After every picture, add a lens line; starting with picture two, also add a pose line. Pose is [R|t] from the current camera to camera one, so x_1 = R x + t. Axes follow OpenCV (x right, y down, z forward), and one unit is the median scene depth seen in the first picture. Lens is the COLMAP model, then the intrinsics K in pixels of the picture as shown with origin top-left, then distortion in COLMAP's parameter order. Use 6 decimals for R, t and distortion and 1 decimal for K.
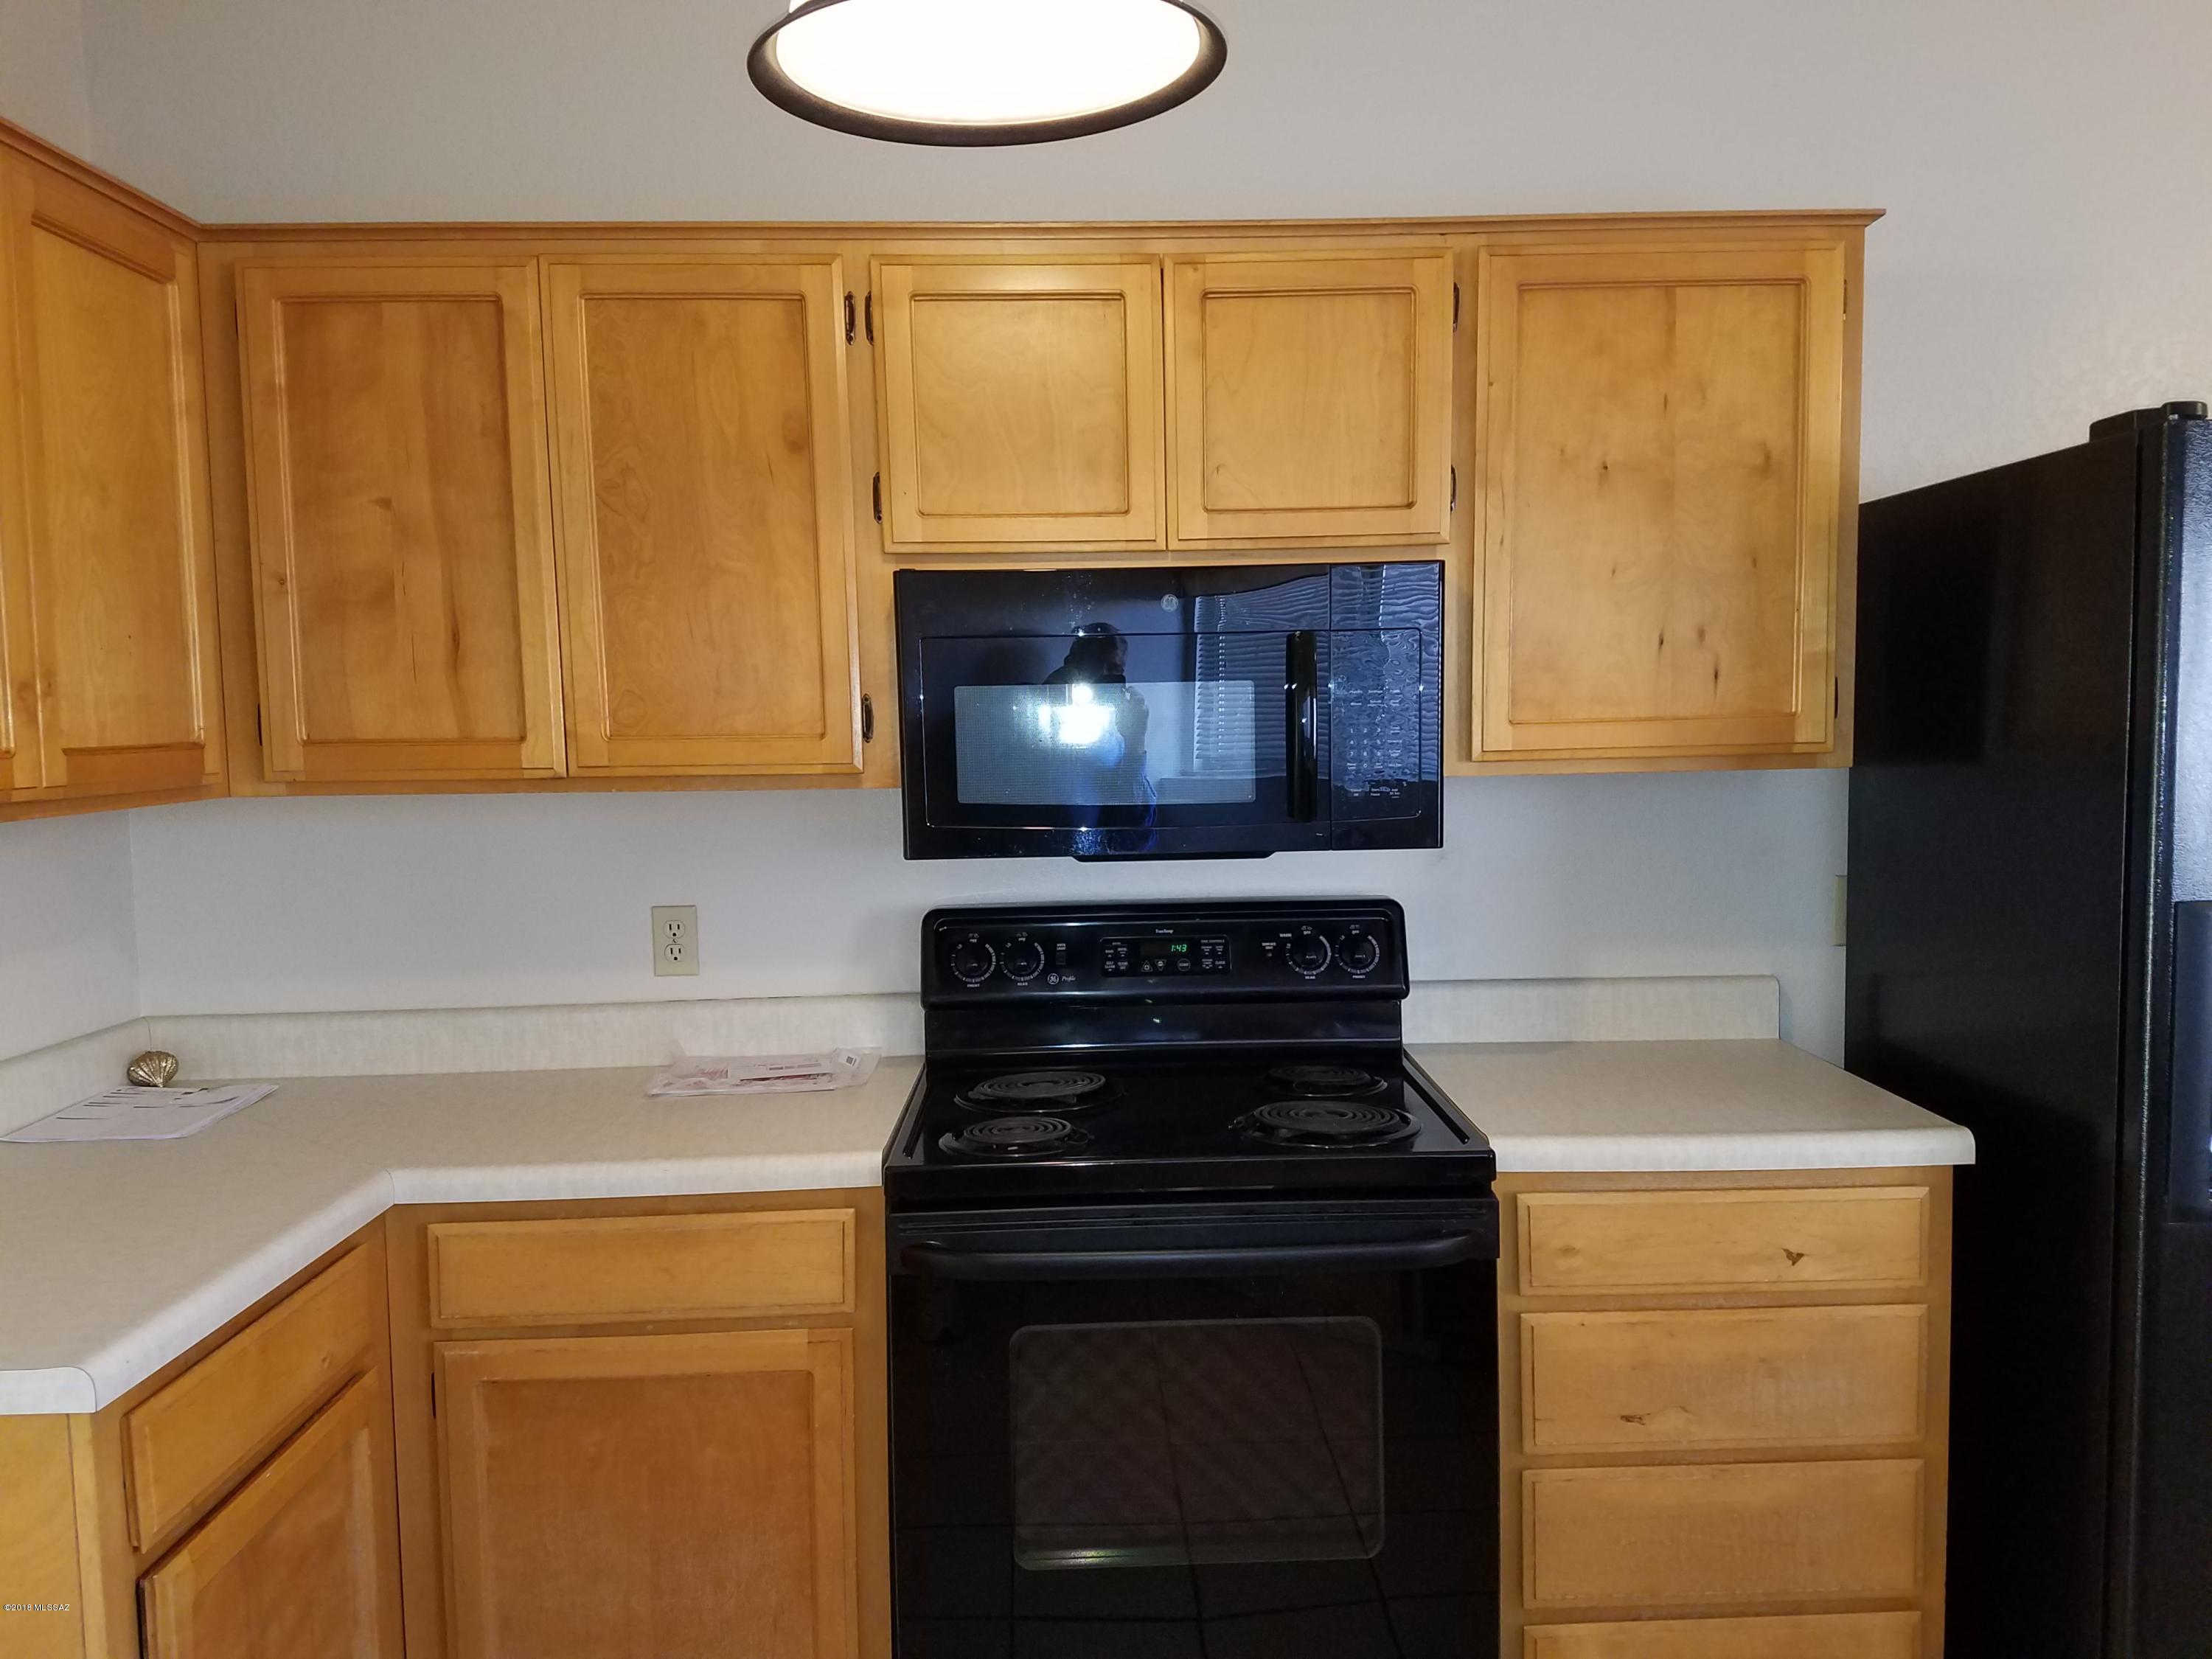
lens RADIAL K [[1756.5, 0, 1107.8], [0, 1756.5, 838.1], [0, 0, 1]] dist [0.262608, -0.453255]
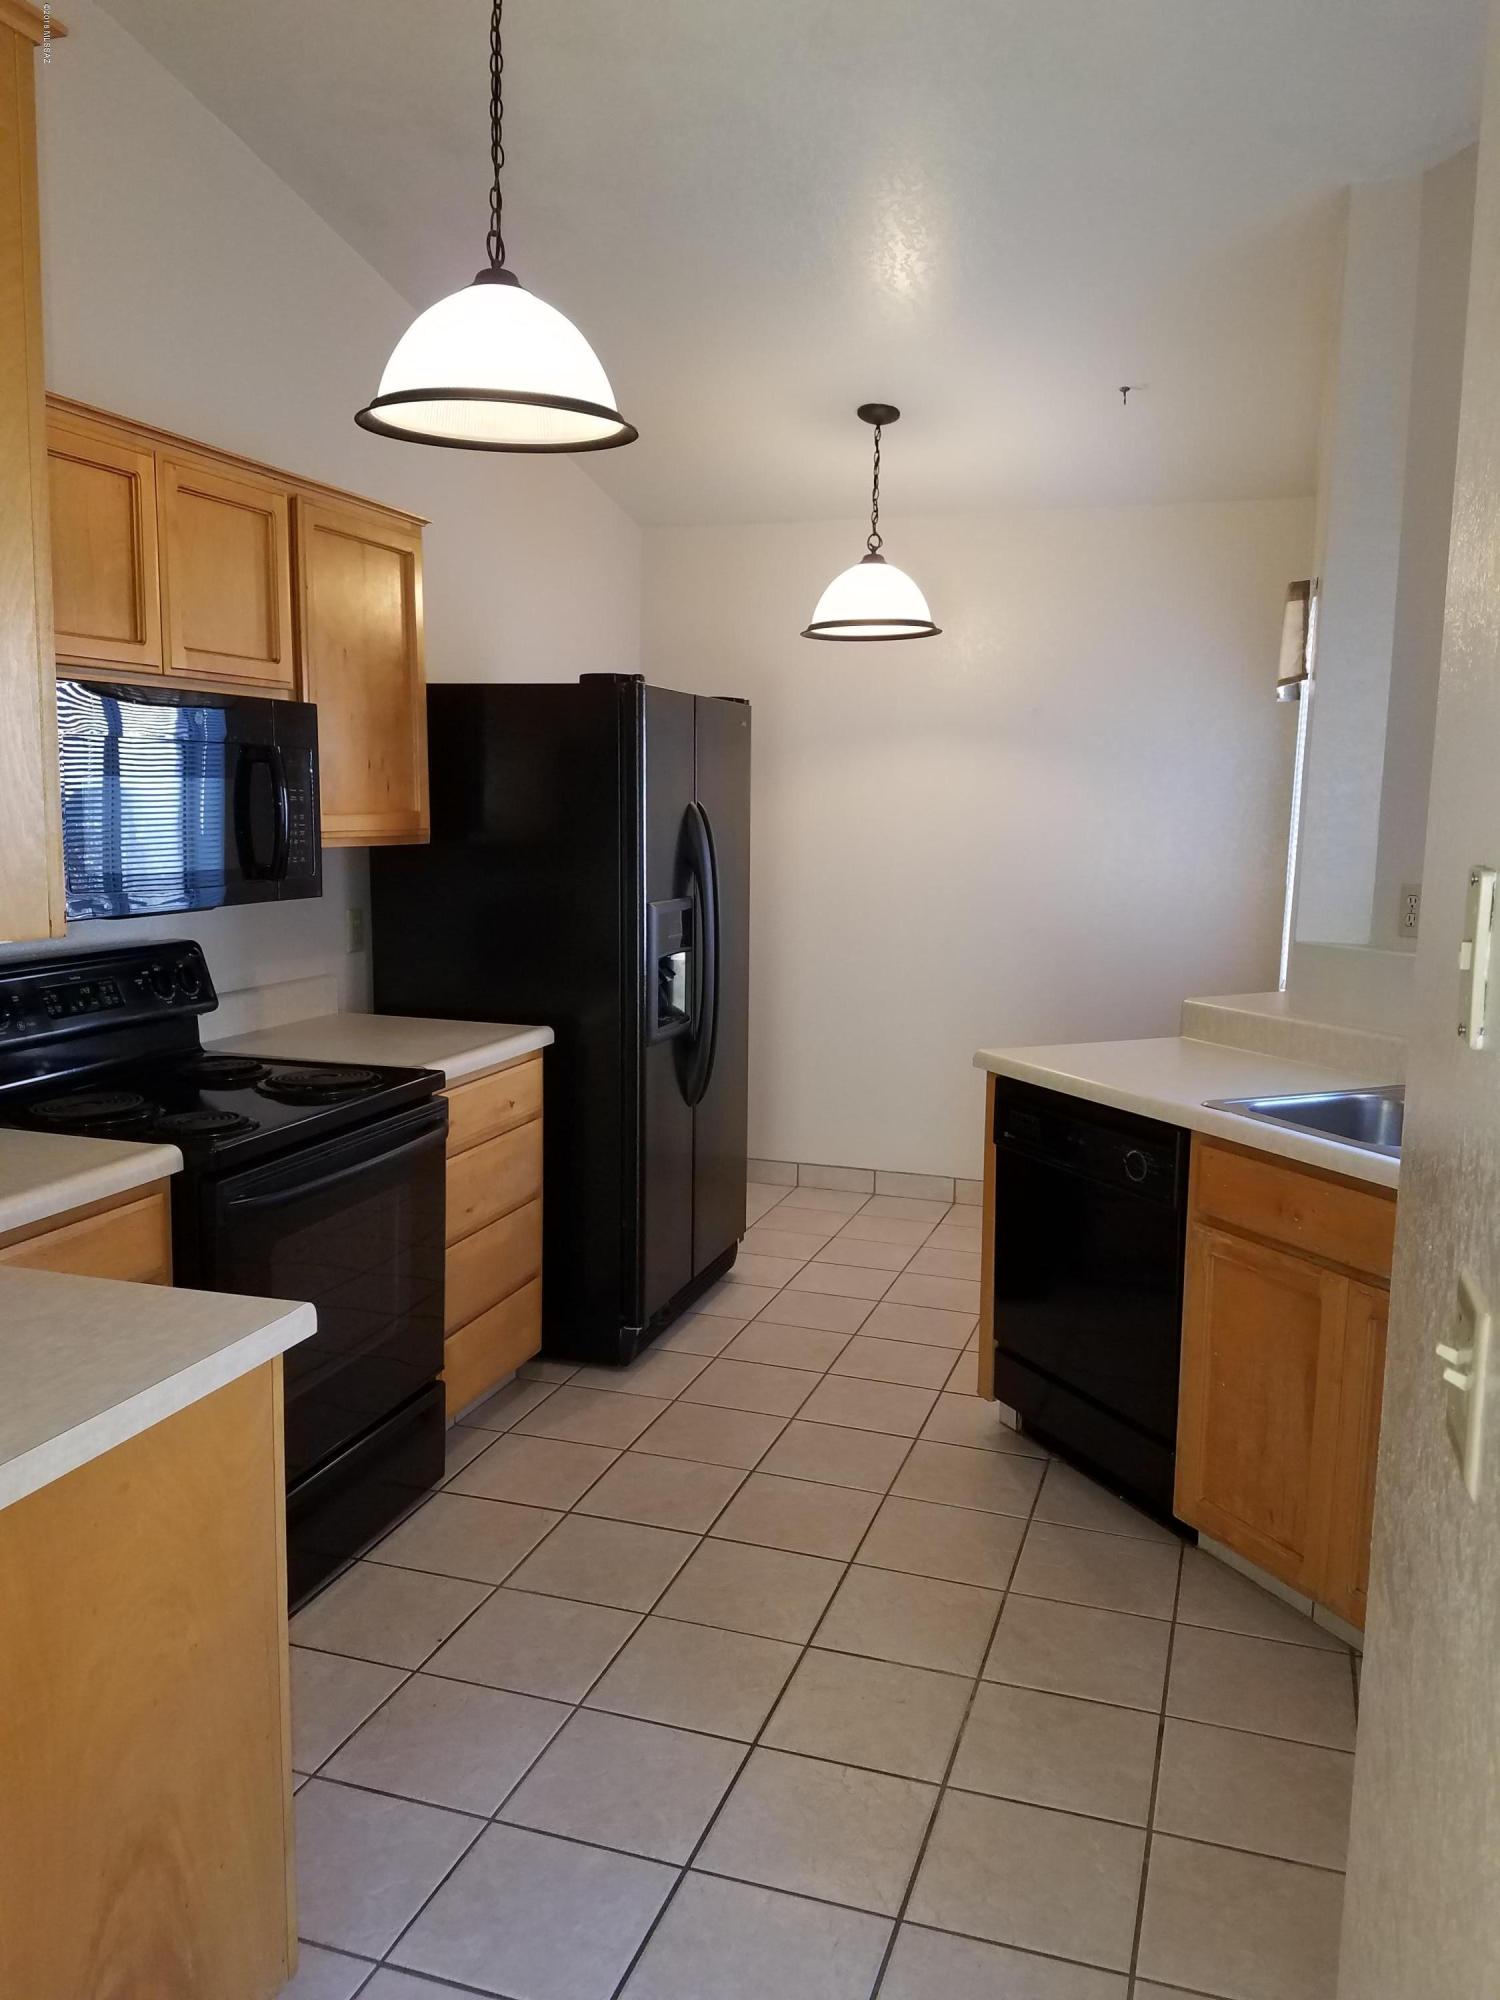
lens RADIAL K [[1588.1, 0, 754.9], [0, 1588.1, 1021.3], [0, 0, 1]] dist [0.262608, -0.453255]
pose [[0.321923, -0.109485, 0.940414, -0.997202], [0.056655, 0.993739, 0.096299, -0.000694], [-0.945069, 0.022278, 0.326110, 0.198803]]
